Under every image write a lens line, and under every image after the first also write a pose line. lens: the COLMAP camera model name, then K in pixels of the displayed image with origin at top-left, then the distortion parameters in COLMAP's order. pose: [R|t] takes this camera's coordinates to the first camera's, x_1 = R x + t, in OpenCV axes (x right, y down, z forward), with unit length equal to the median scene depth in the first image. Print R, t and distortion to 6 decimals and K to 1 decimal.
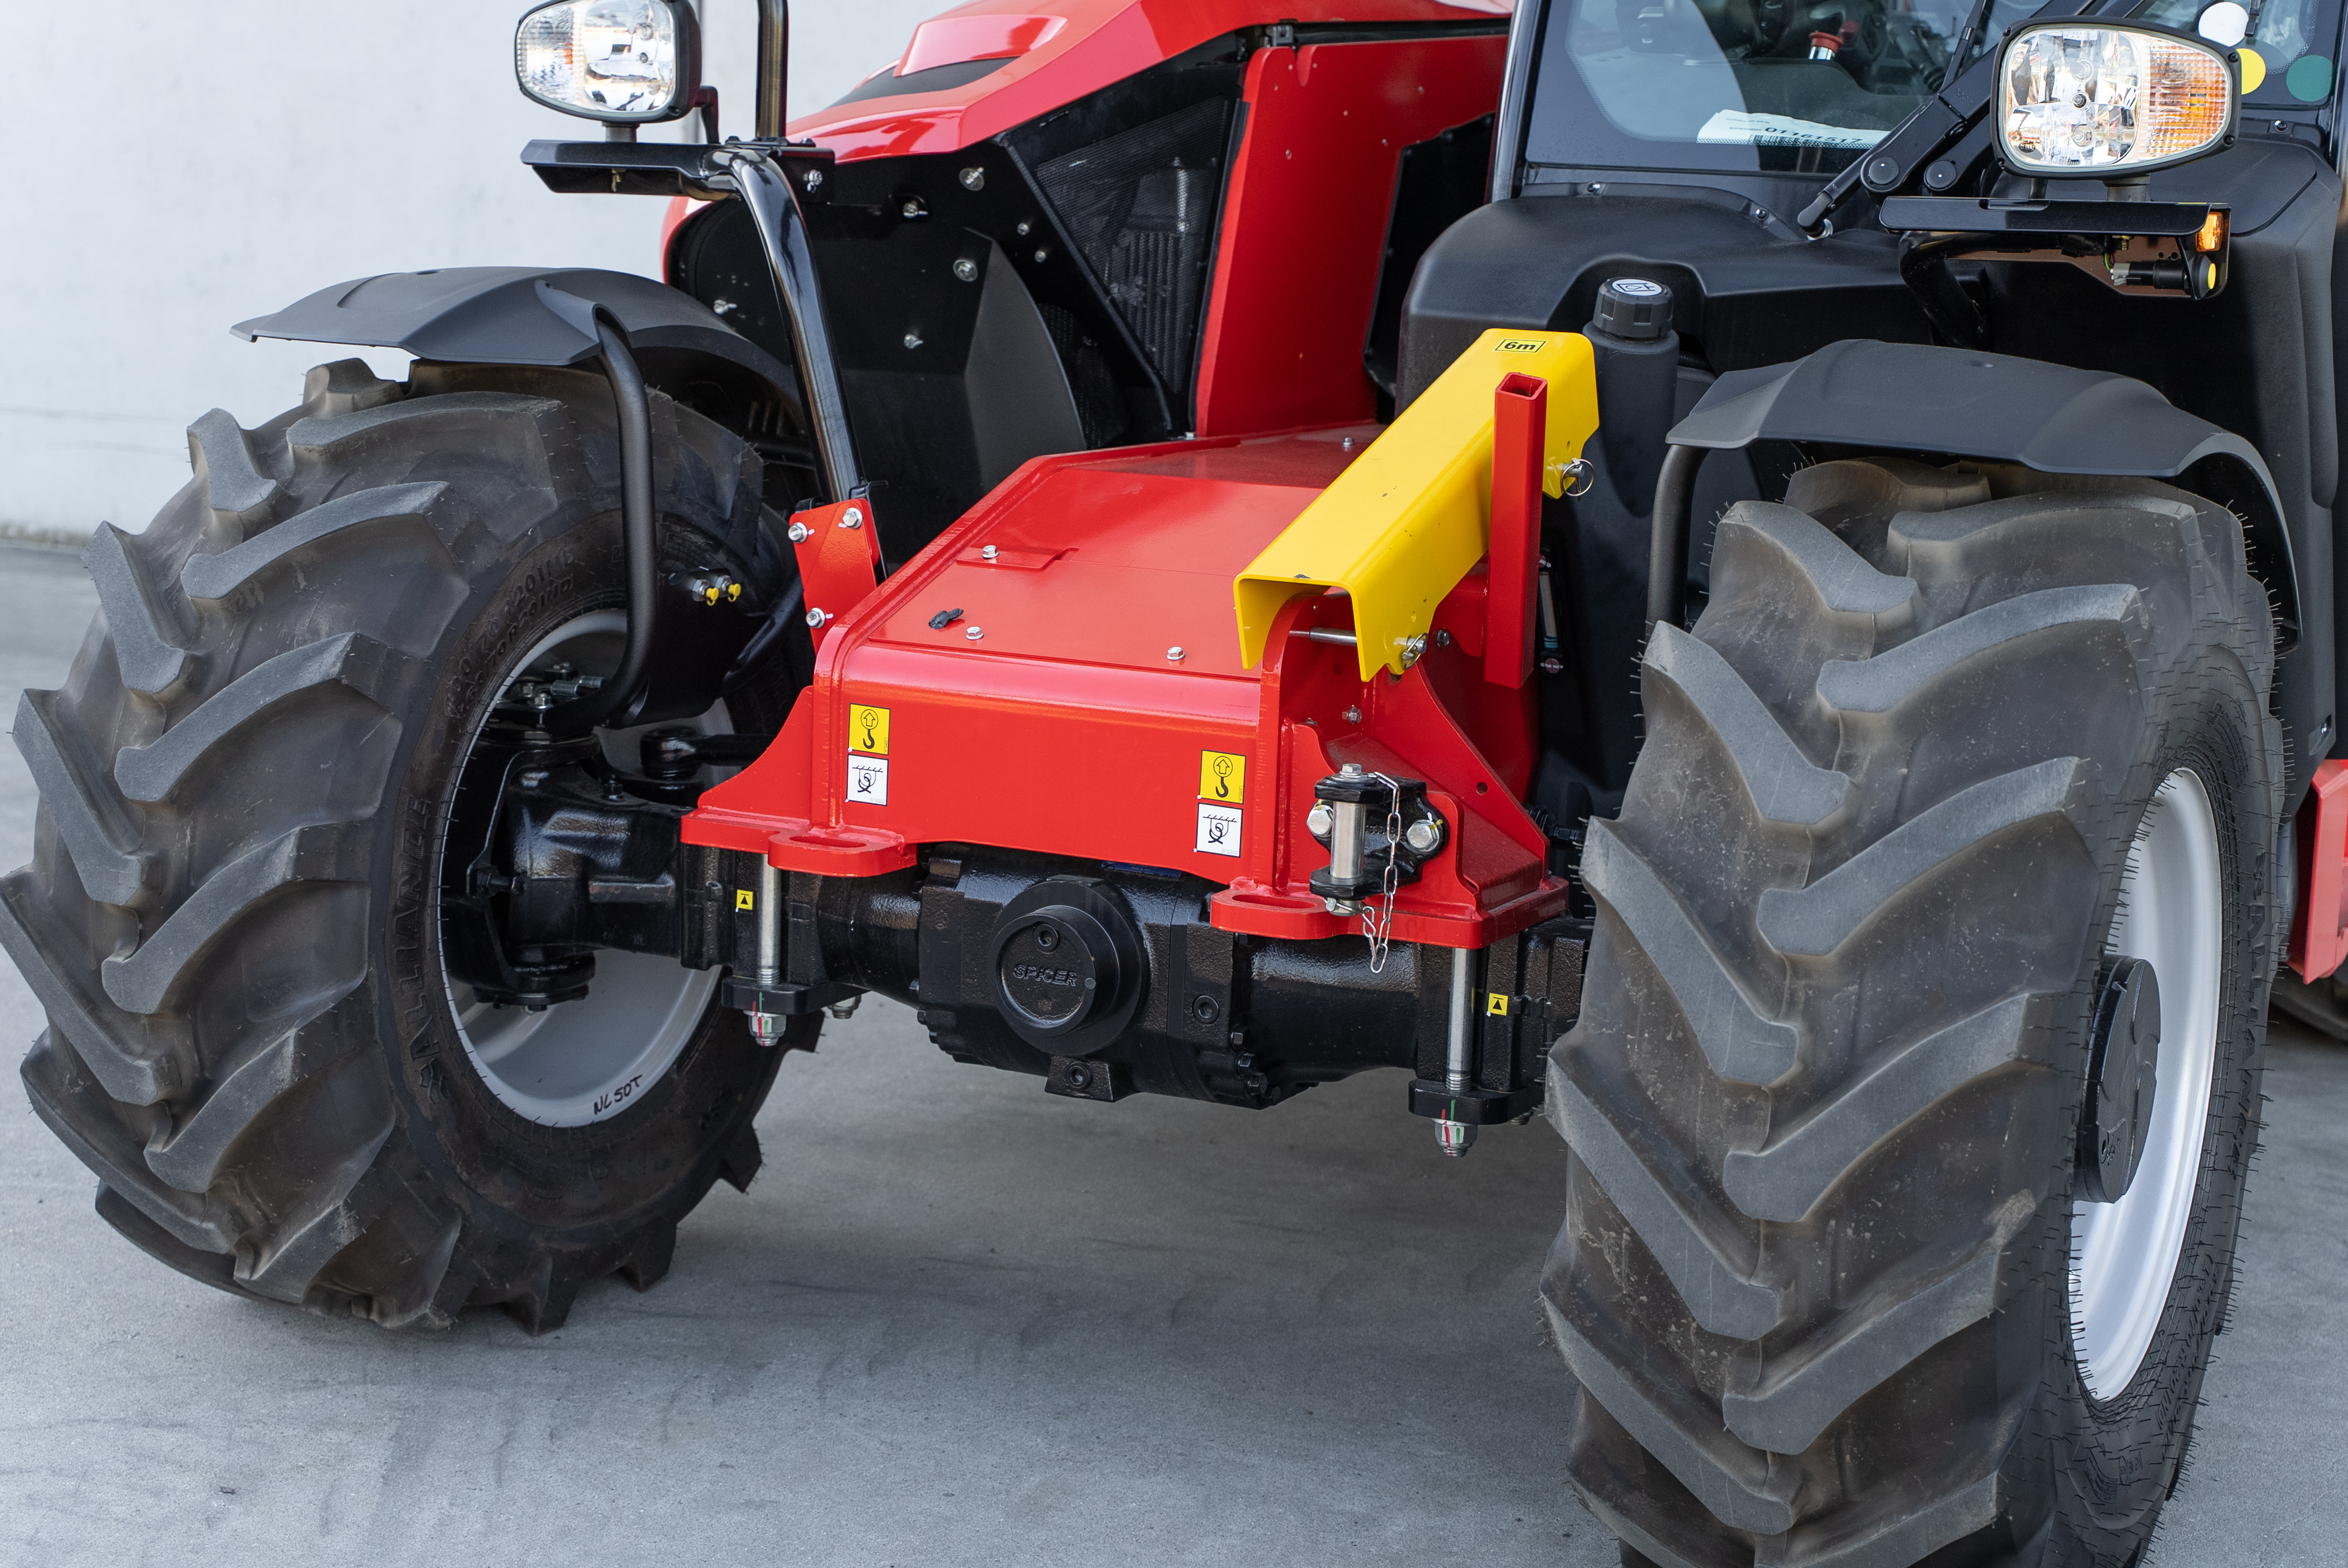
lens RADIAL K [[3757.9, 0, 1174.0], [0, 3757.9, 784.0], [0, 0, 1]] dist [-0.003446, -0.004478]
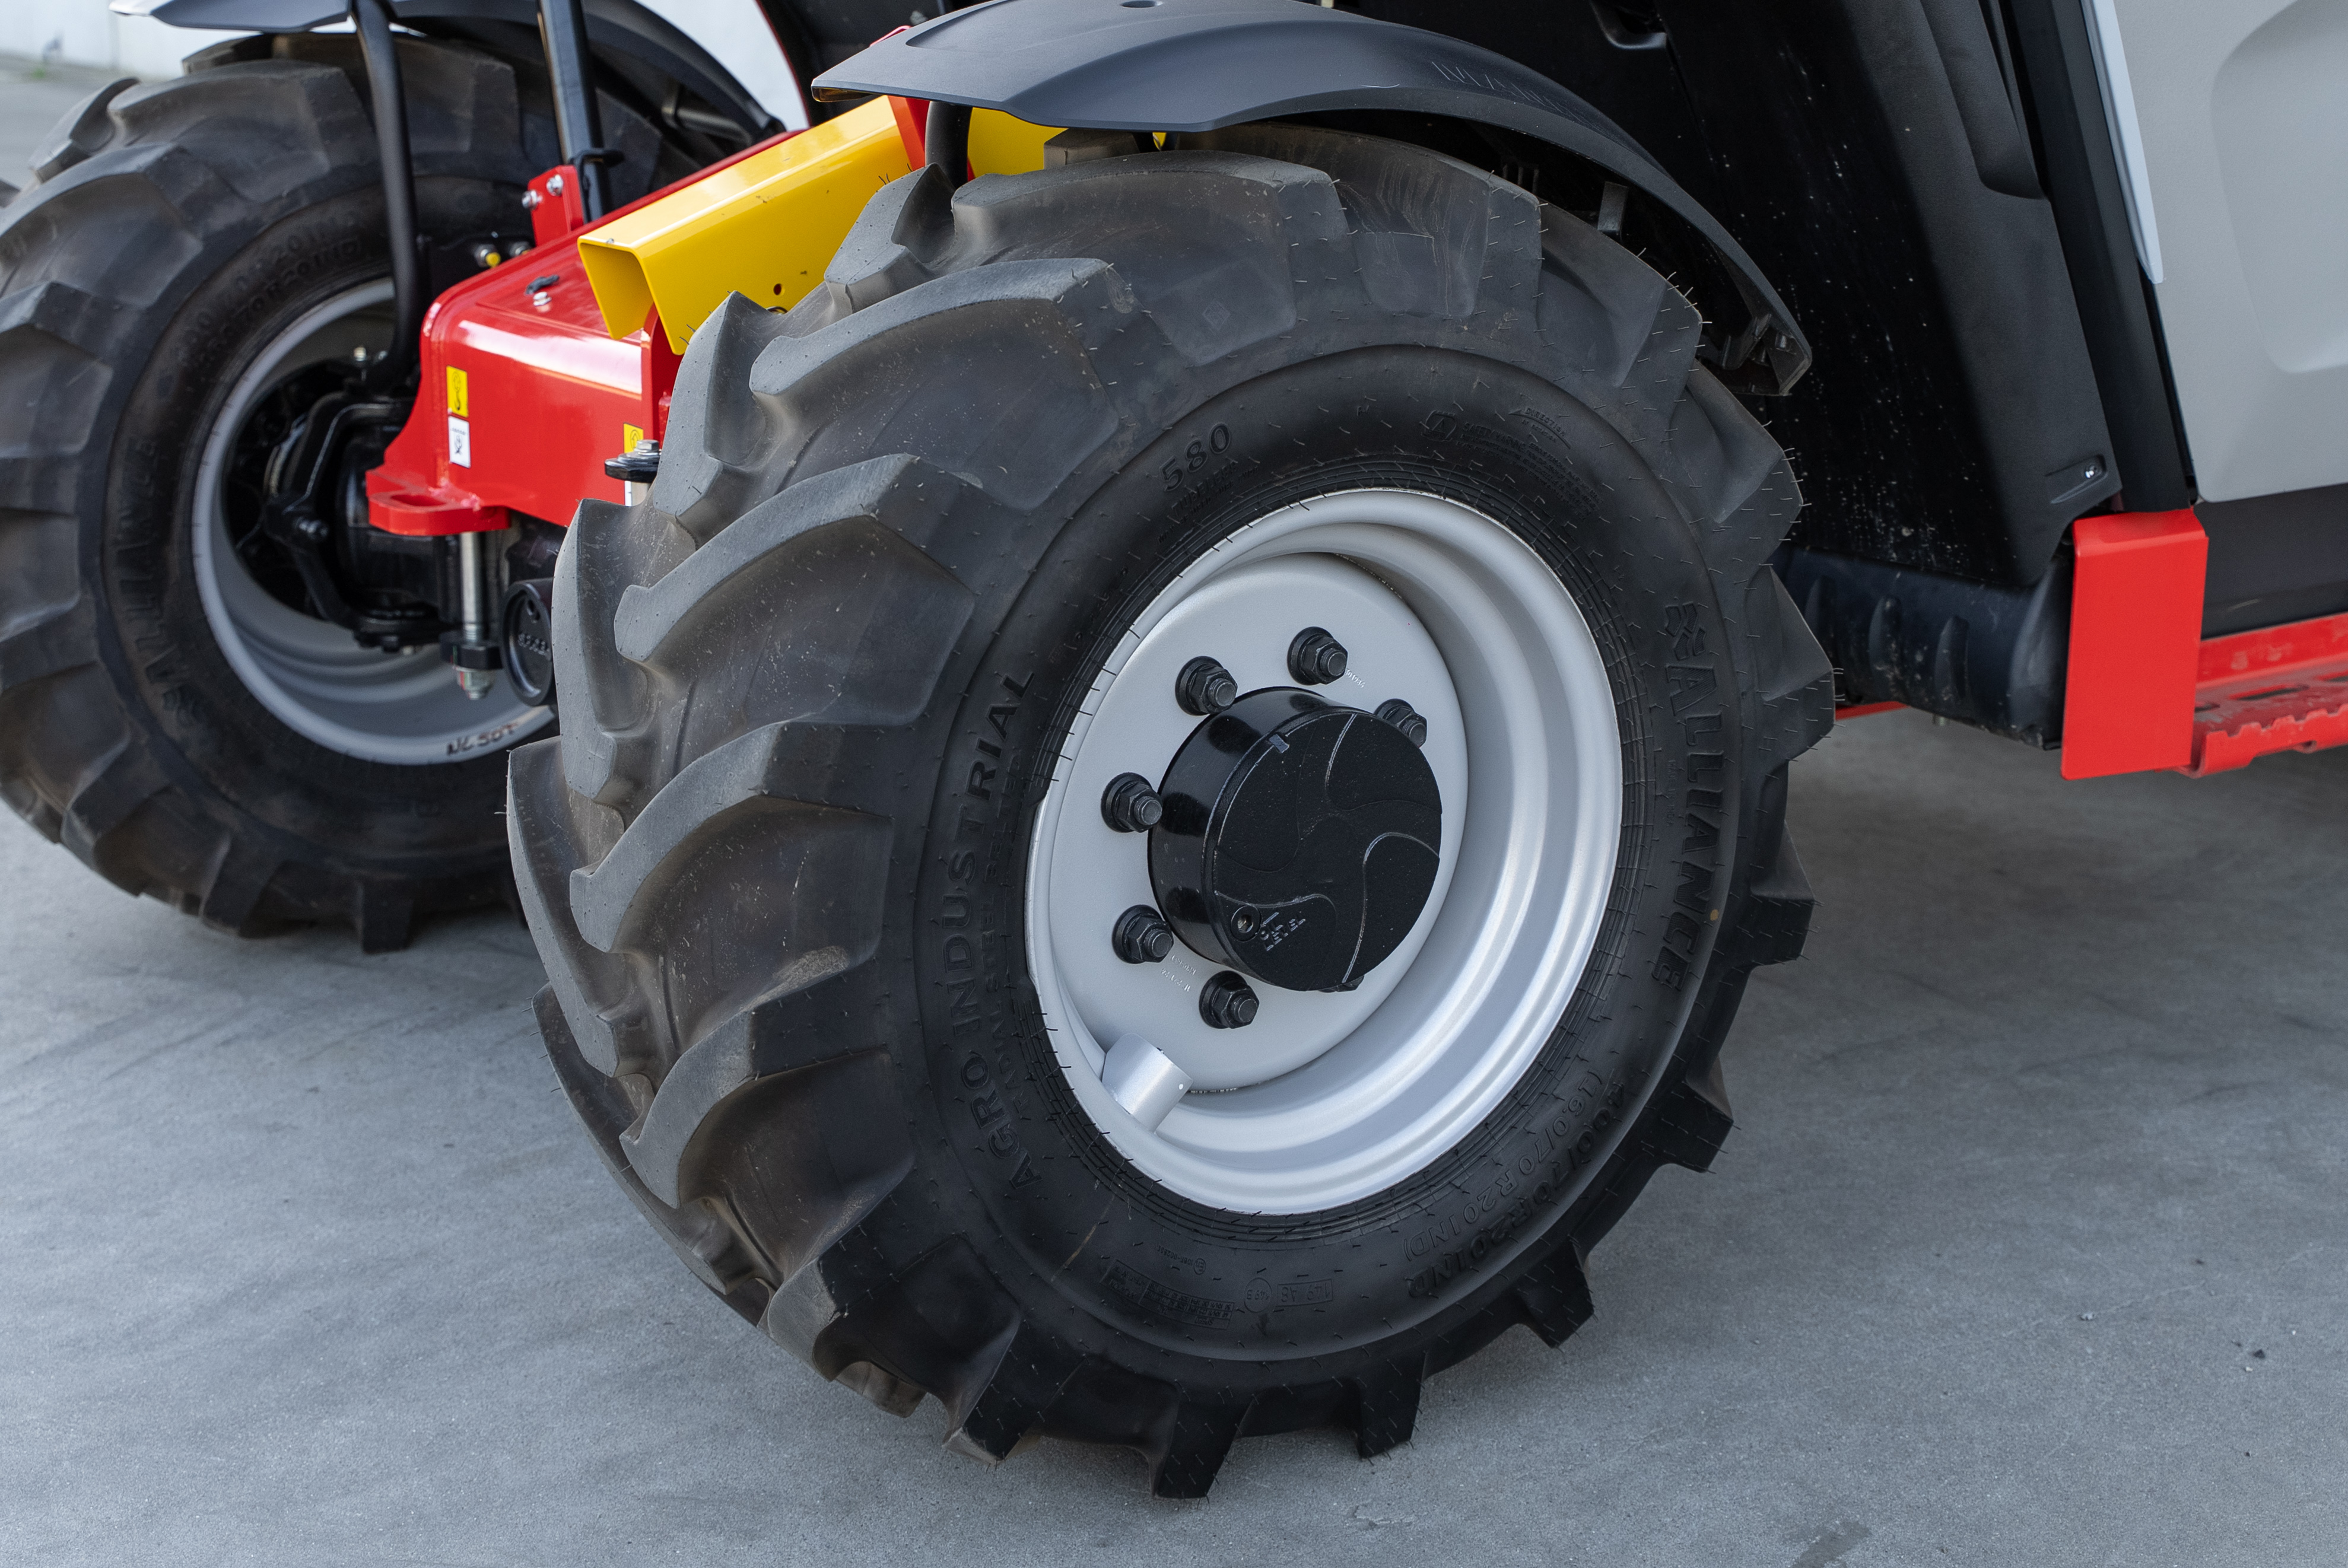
lens RADIAL K [[3486.2, 0, 1174.0], [0, 3486.2, 784.0], [0, 0, 1]] dist [-0.022958, -0.069215]
pose [[0.884018, 0.093562, -0.457993, 0.528655], [-0.056670, 0.993989, 0.093675, -0.008300], [0.464004, -0.056856, 0.884006, 0.254388]]
